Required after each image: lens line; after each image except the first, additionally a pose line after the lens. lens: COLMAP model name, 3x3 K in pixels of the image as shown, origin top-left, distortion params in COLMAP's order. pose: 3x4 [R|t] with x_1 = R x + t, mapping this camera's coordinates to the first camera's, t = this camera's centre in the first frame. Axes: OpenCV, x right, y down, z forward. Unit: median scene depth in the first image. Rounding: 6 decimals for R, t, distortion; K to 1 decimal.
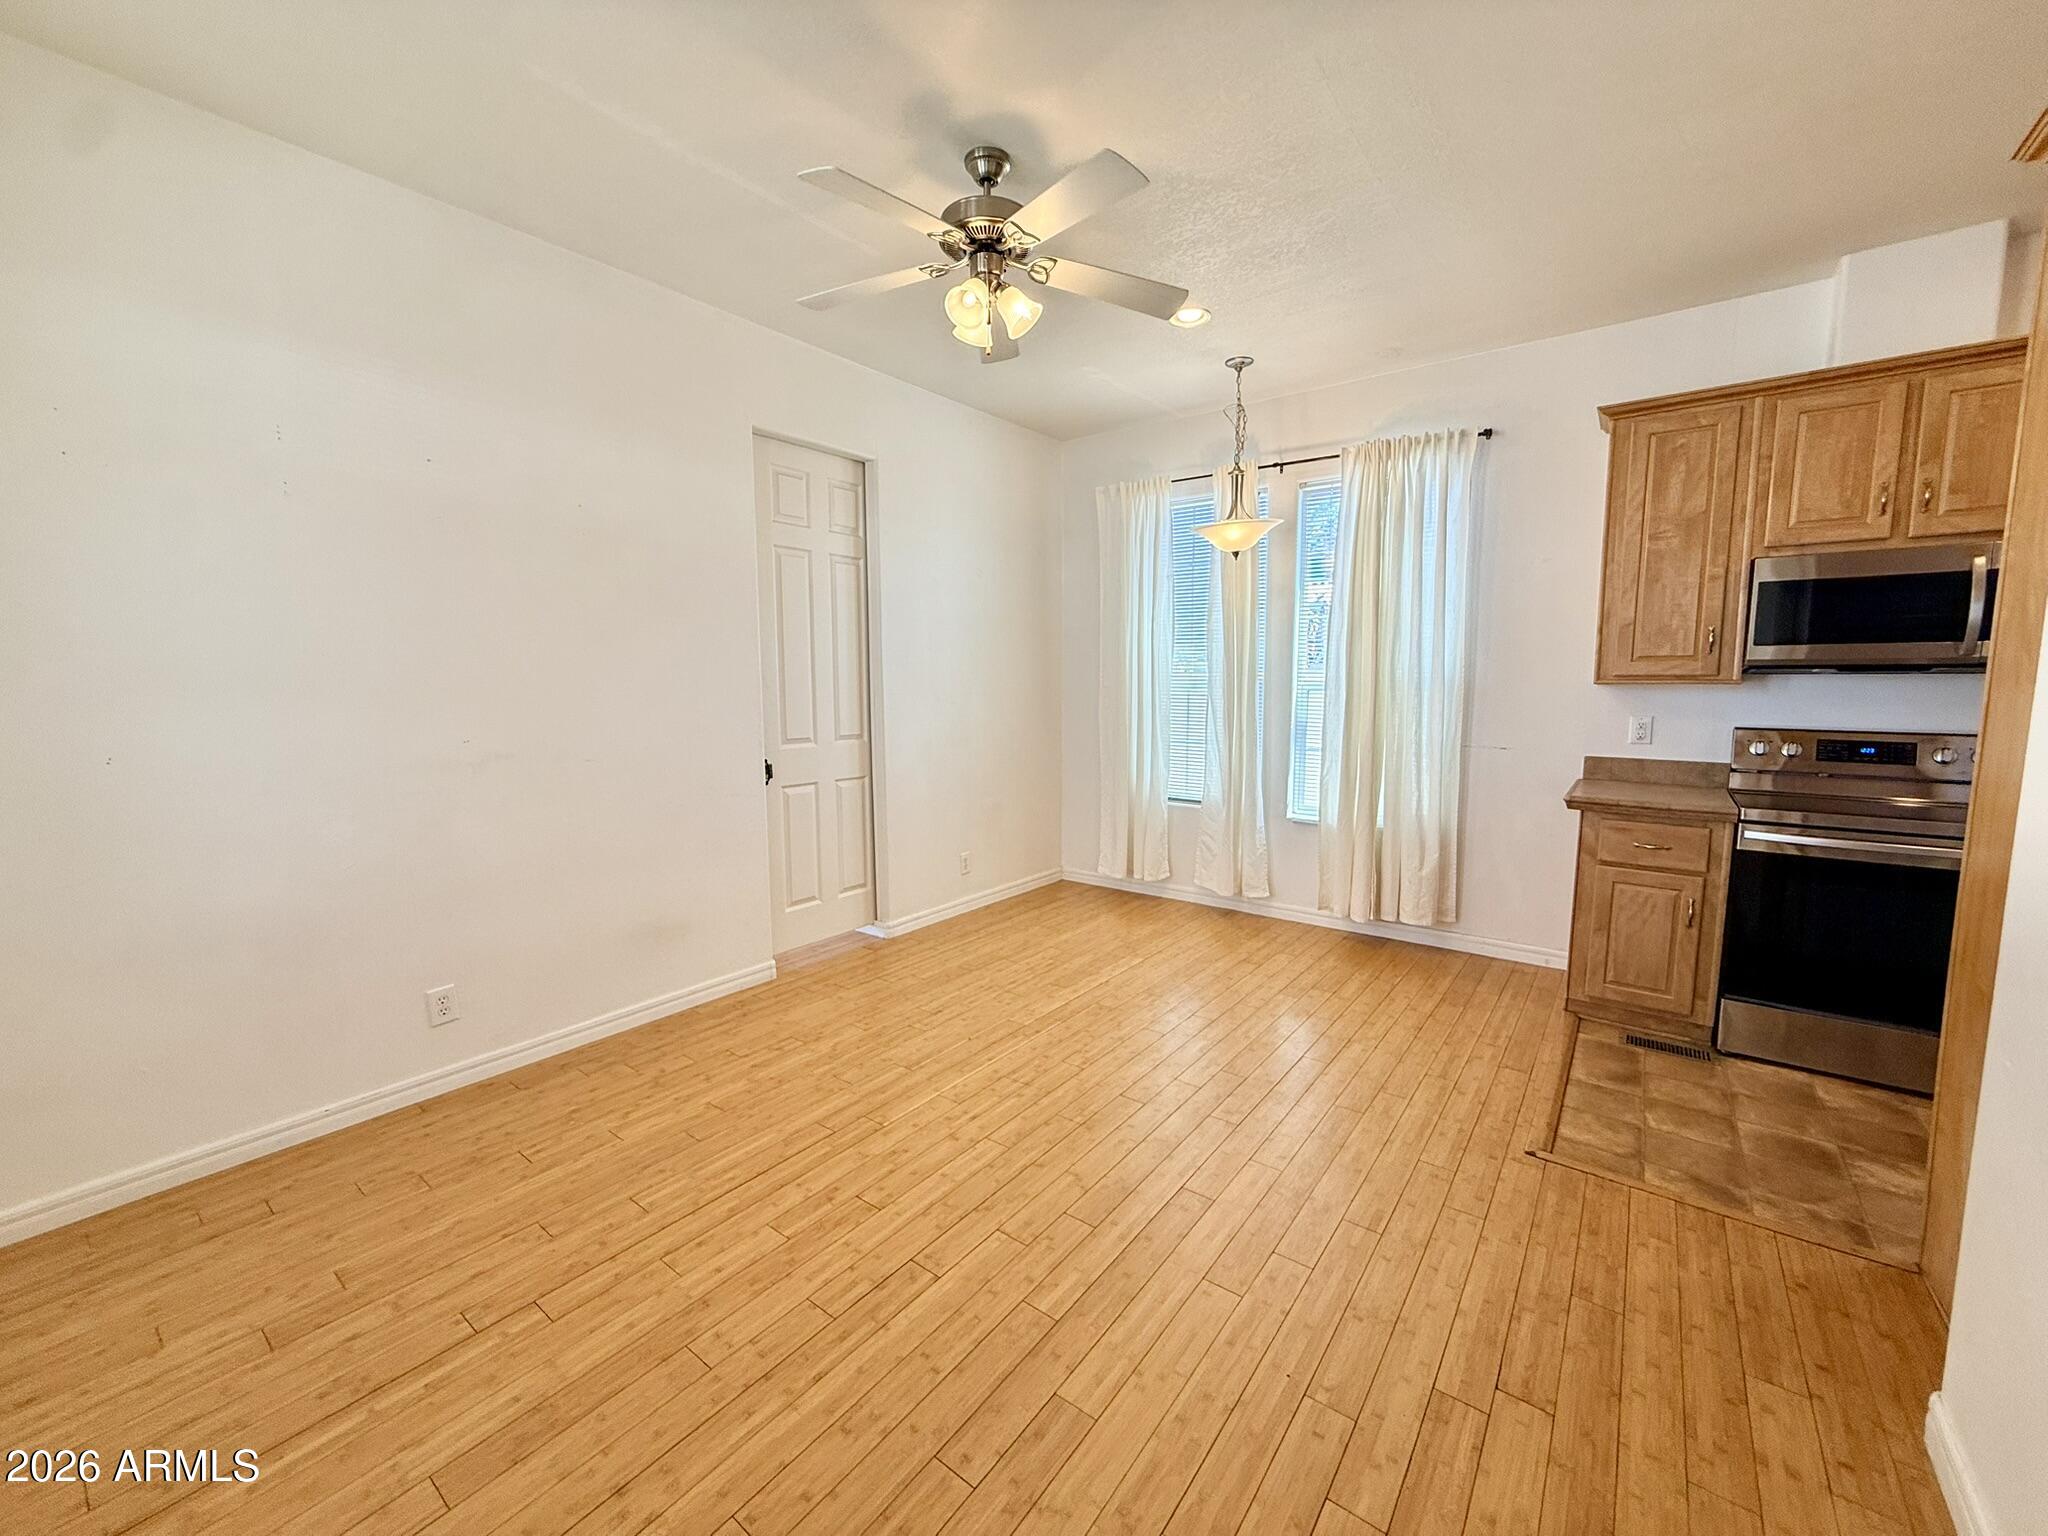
lens RADIAL K [[814.2, 0, 1019.9], [0, 814.2, 767.7], [0, 0, 1]] dist [0.000048, 0.000078]
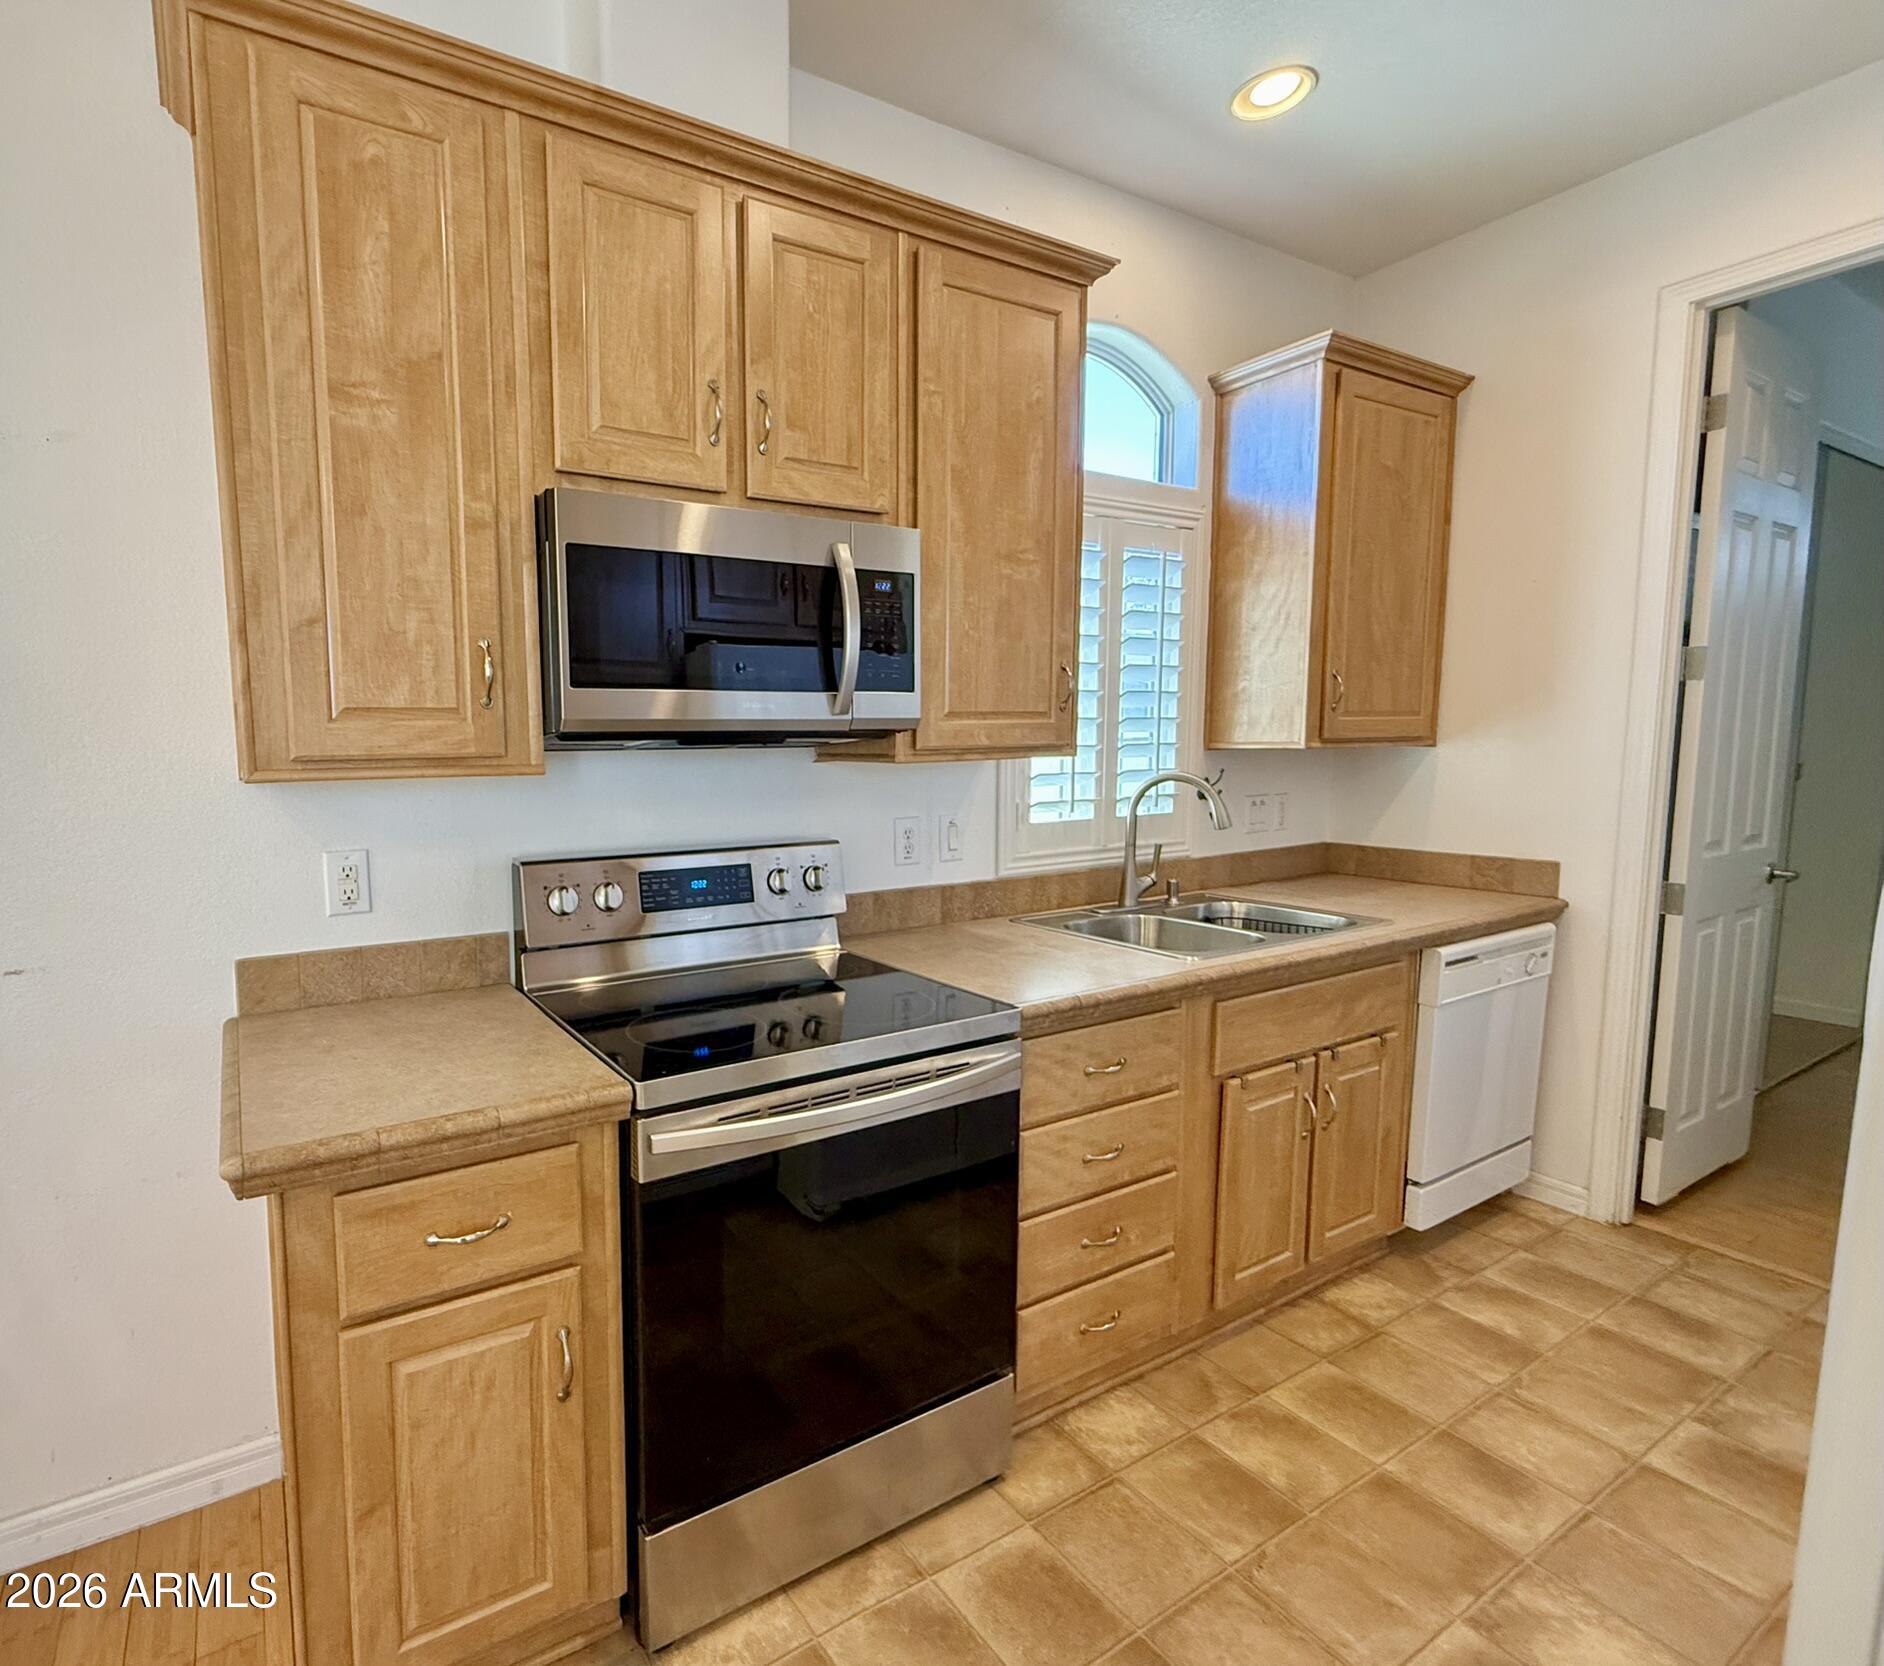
lens RADIAL K [[924.1, 0, 718.4], [0, 924.1, 830.5], [0, 0, 1]] dist [0.000209, -0.000043]
pose [[0.413738, -0.088833, 0.906052, 0.456813], [0.112914, 0.992551, 0.045753, -0.083800], [-0.903367, 0.083376, 0.420686, 0.696708]]
